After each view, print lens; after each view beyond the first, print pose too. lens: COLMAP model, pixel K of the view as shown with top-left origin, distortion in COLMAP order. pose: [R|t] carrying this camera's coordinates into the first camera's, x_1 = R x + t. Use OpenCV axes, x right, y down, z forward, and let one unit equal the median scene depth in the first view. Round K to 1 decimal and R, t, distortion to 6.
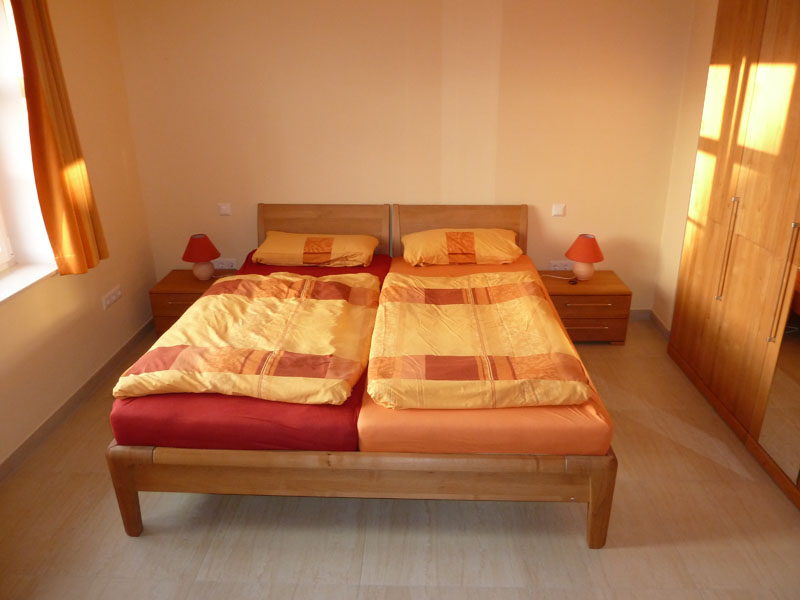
lens RADIAL K [[599.6, 0, 400.0], [0, 599.6, 300.0], [0, 0, 1]] dist [-0.029795, 0.004967]
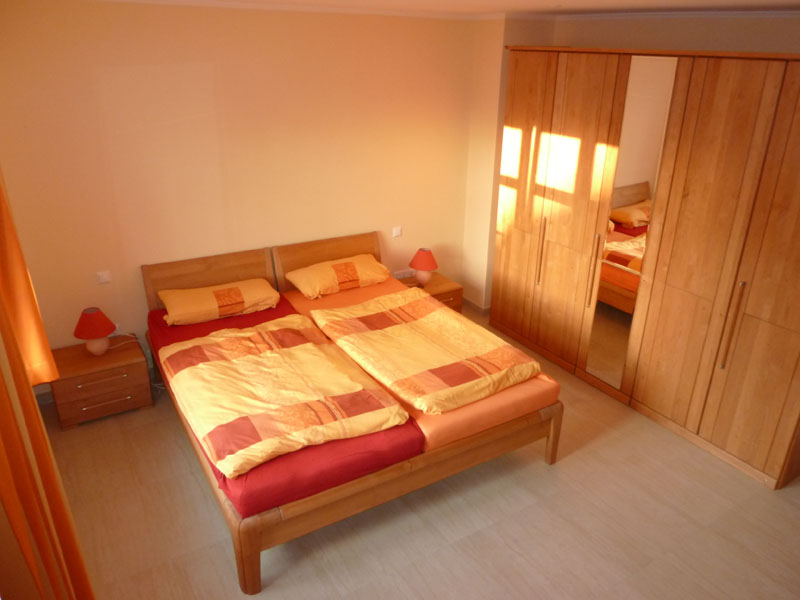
lens RADIAL K [[599.6, 0, 400.0], [0, 599.6, 300.0], [0, 0, 1]] dist [-0.029795, 0.004967]
pose [[0.829292, -0.192919, 0.524458, -0.568731], [0.177448, 0.980856, 0.080217, -0.150472], [-0.529893, 0.026541, 0.847649, -0.086577]]
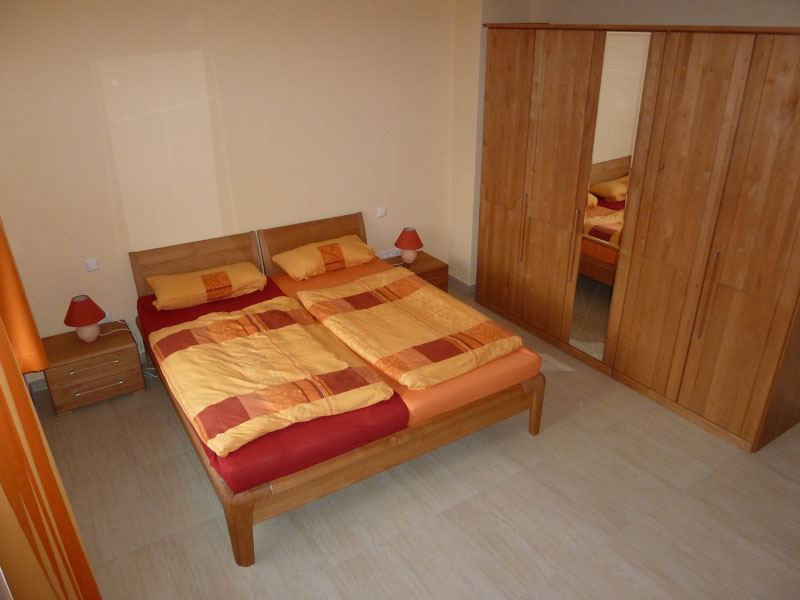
lens RADIAL K [[599.6, 0, 400.0], [0, 599.6, 300.0], [0, 0, 1]] dist [-0.029795, 0.004967]
pose [[0.818190, -0.233317, 0.525479, -0.565250], [0.203076, 0.972324, 0.115523, -0.148090], [-0.537889, 0.012192, 0.842927, -0.118954]]
